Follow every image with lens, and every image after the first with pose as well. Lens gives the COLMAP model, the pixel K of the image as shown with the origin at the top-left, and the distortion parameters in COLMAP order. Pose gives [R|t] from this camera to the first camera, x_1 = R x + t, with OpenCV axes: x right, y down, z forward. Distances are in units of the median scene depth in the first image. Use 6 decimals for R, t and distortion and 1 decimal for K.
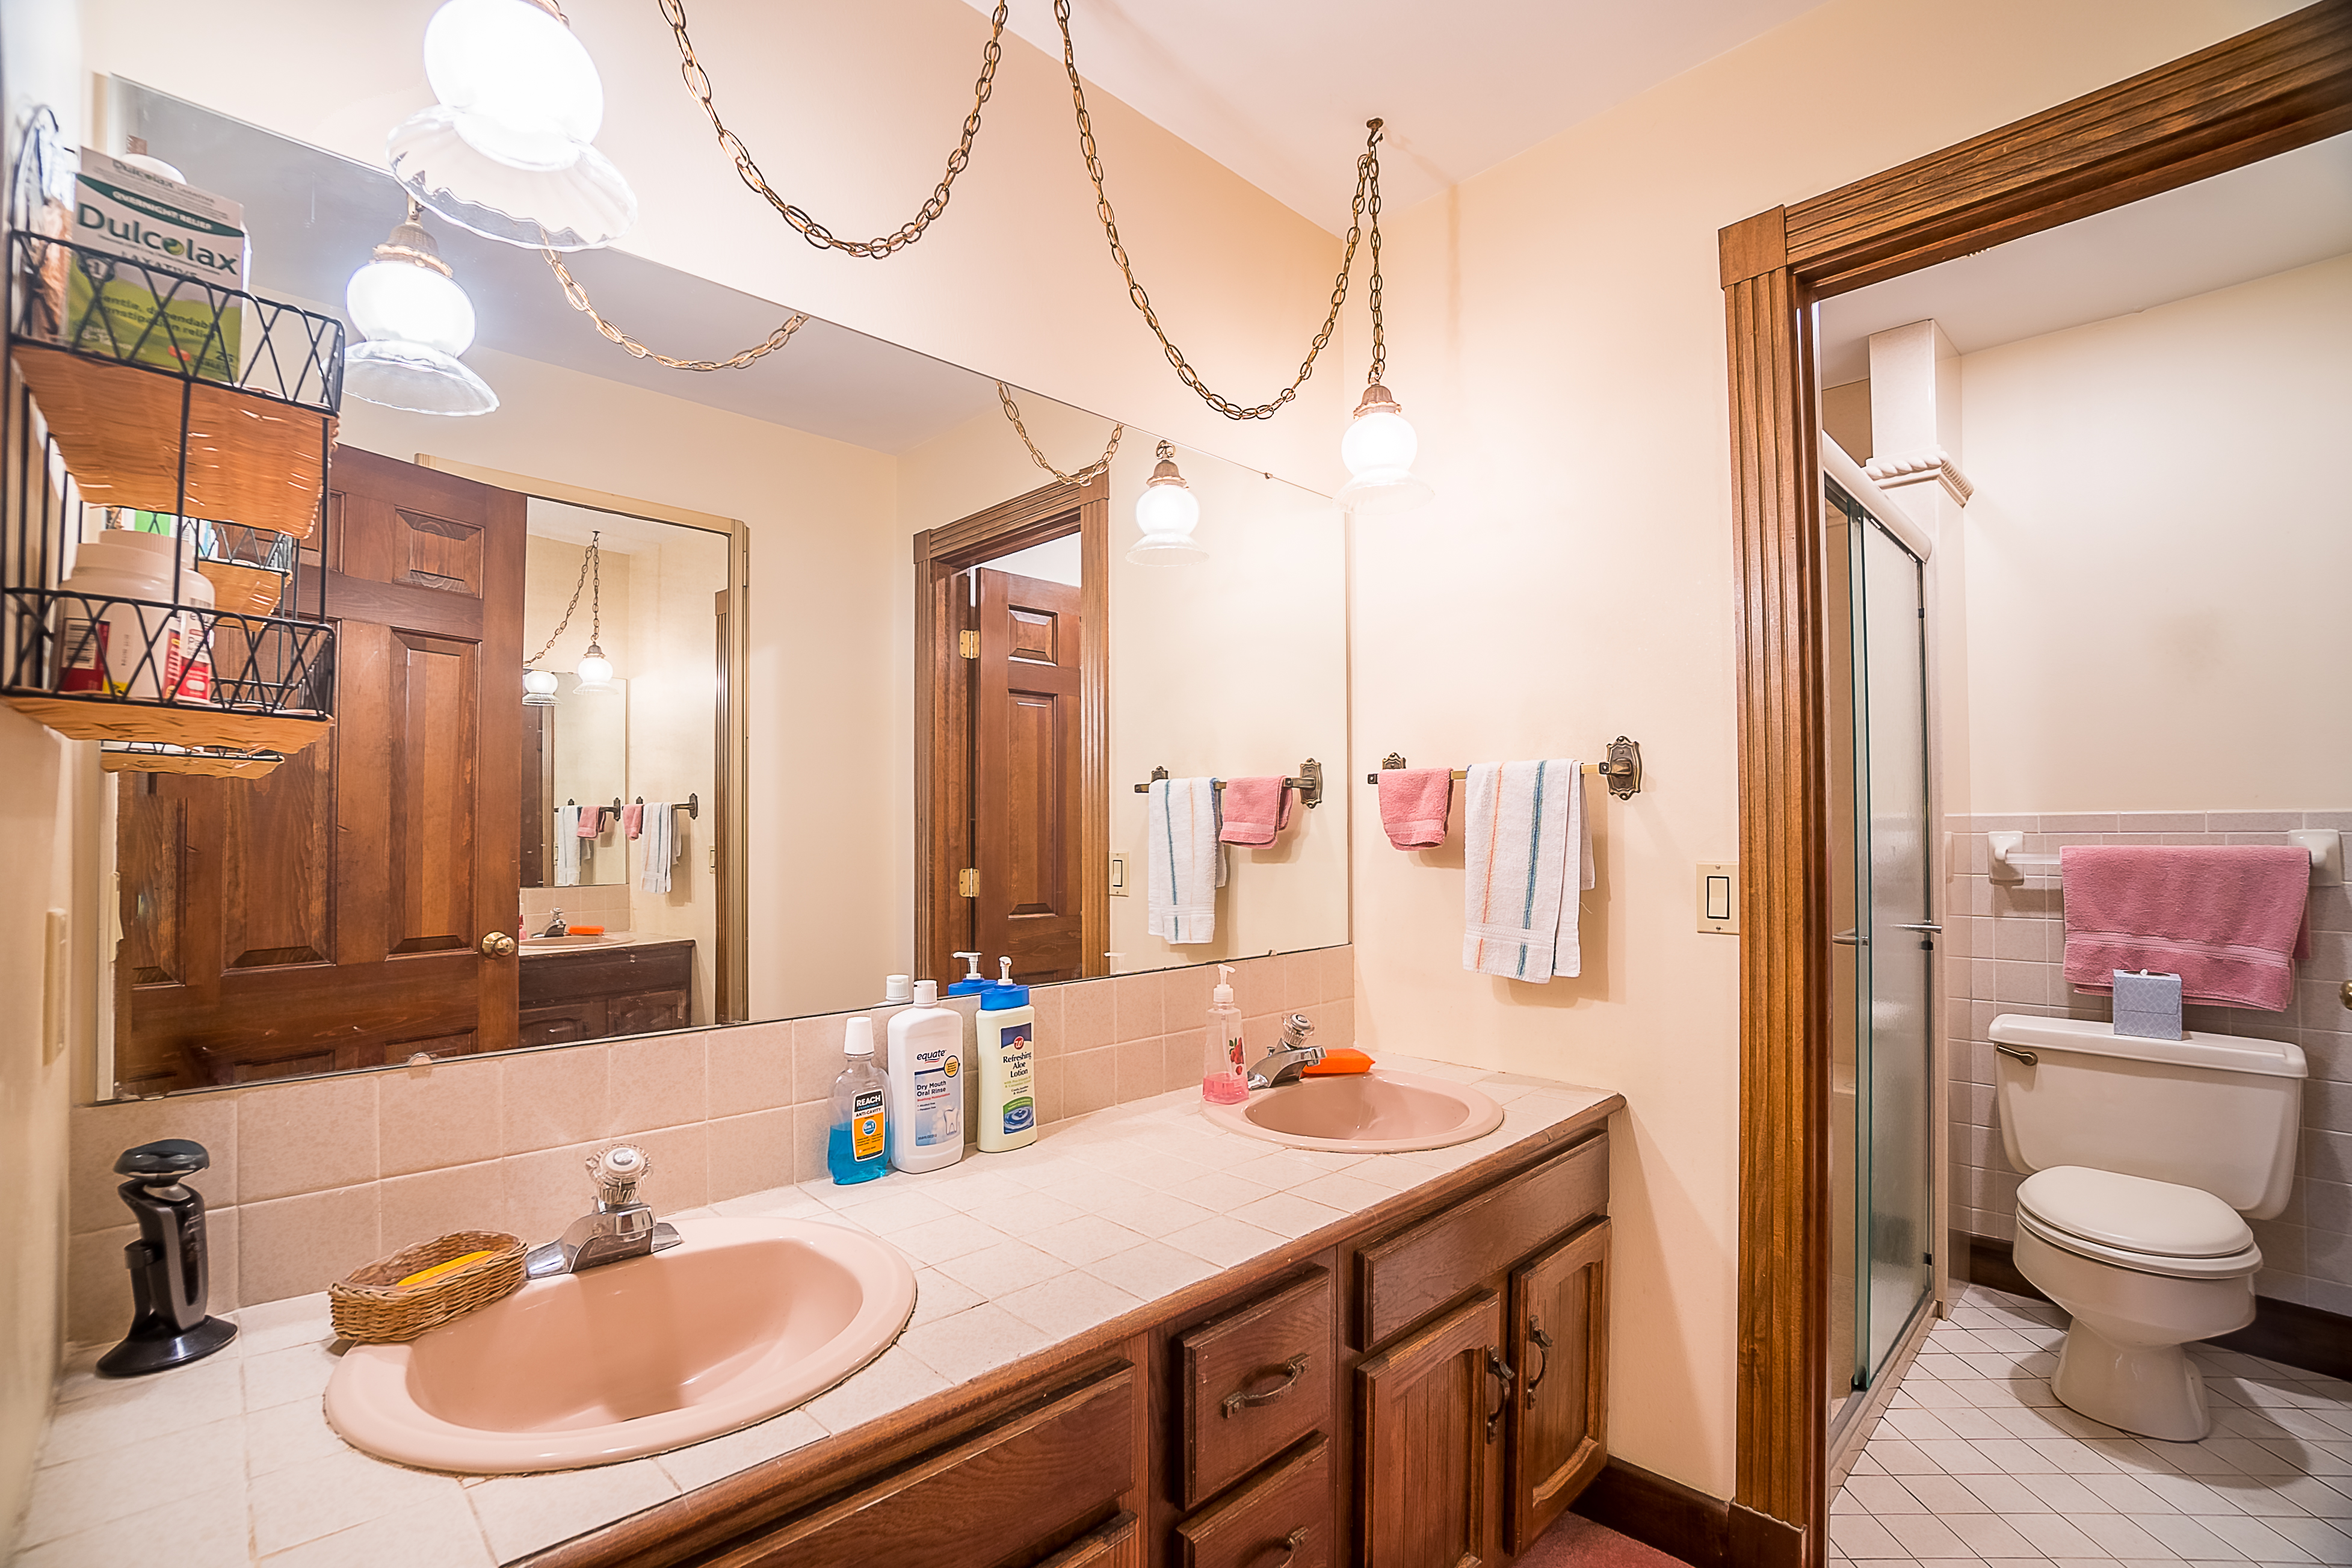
lens RADIAL K [[1014.7, 0, 1173.1], [0, 1014.7, 824.5], [0, 0, 1]] dist [-0.067403, 0.021203]
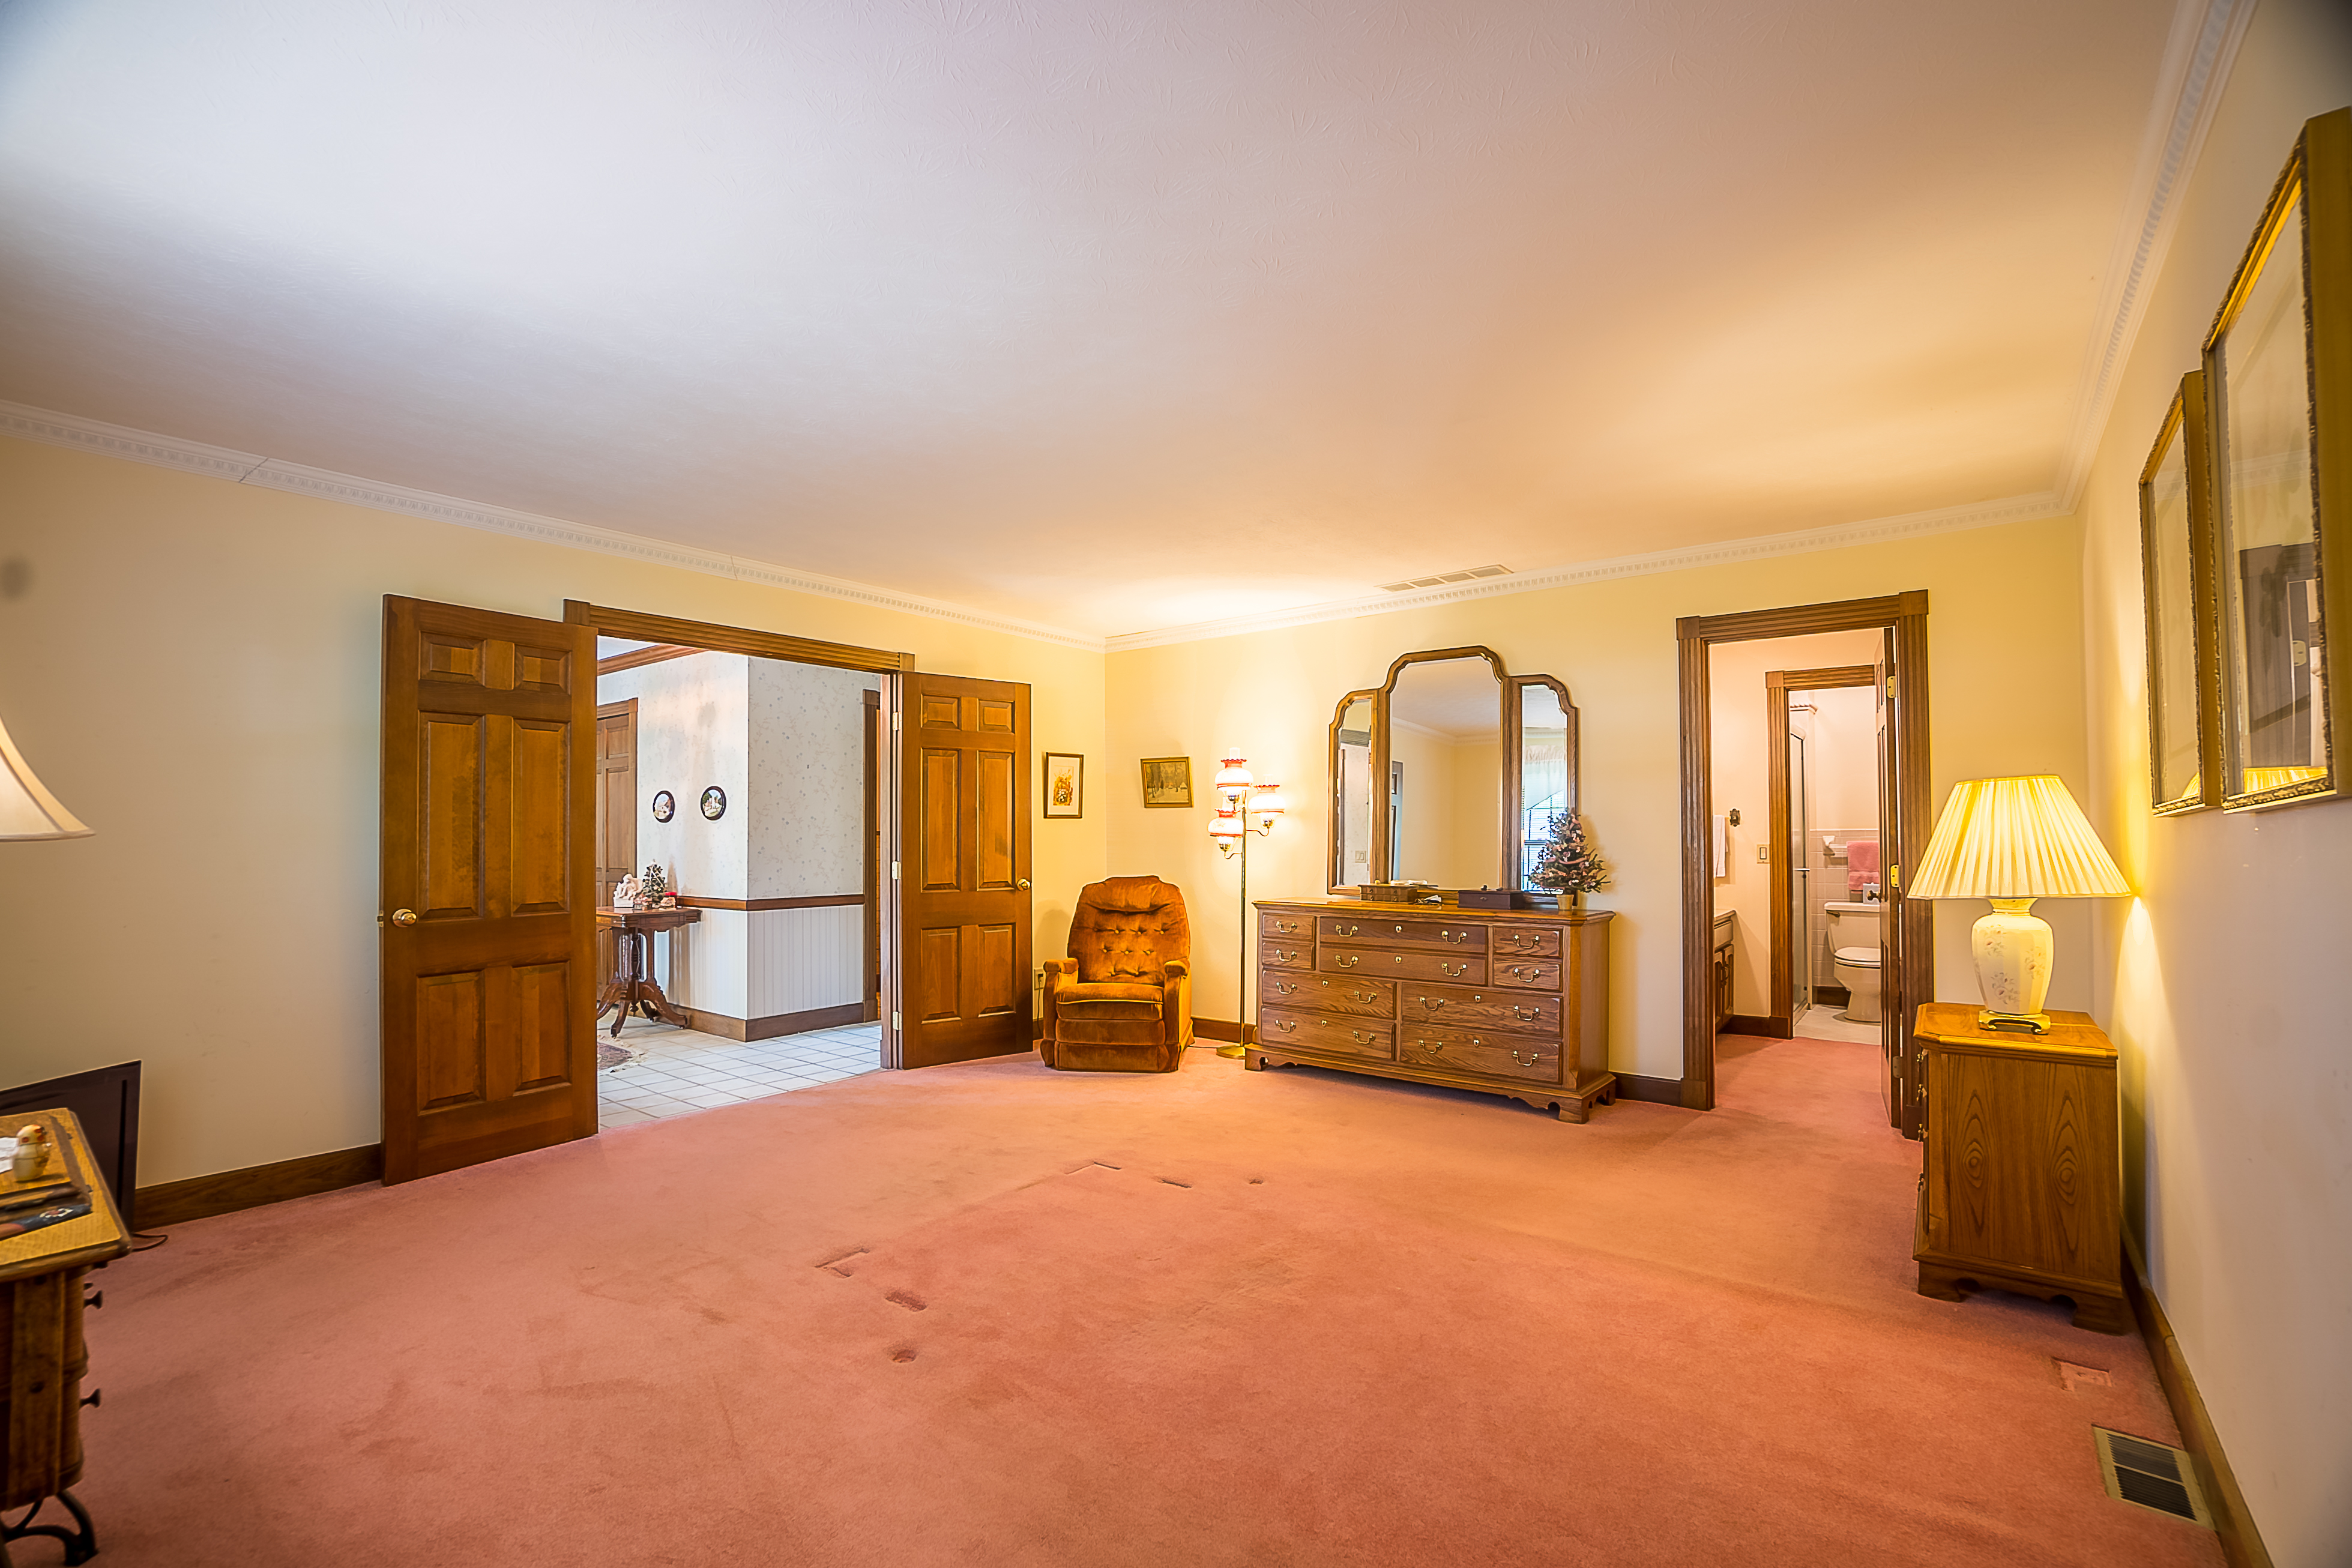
lens RADIAL K [[1014.7, 0, 1173.1], [0, 1014.7, 824.5], [0, 0, 1]] dist [-0.067403, 0.021203]
pose [[0.989883, 0.003876, 0.141836, -1.458090], [-0.003066, 0.999978, -0.005931, -0.003530], [-0.141856, 0.005437, 0.989872, -1.591223]]
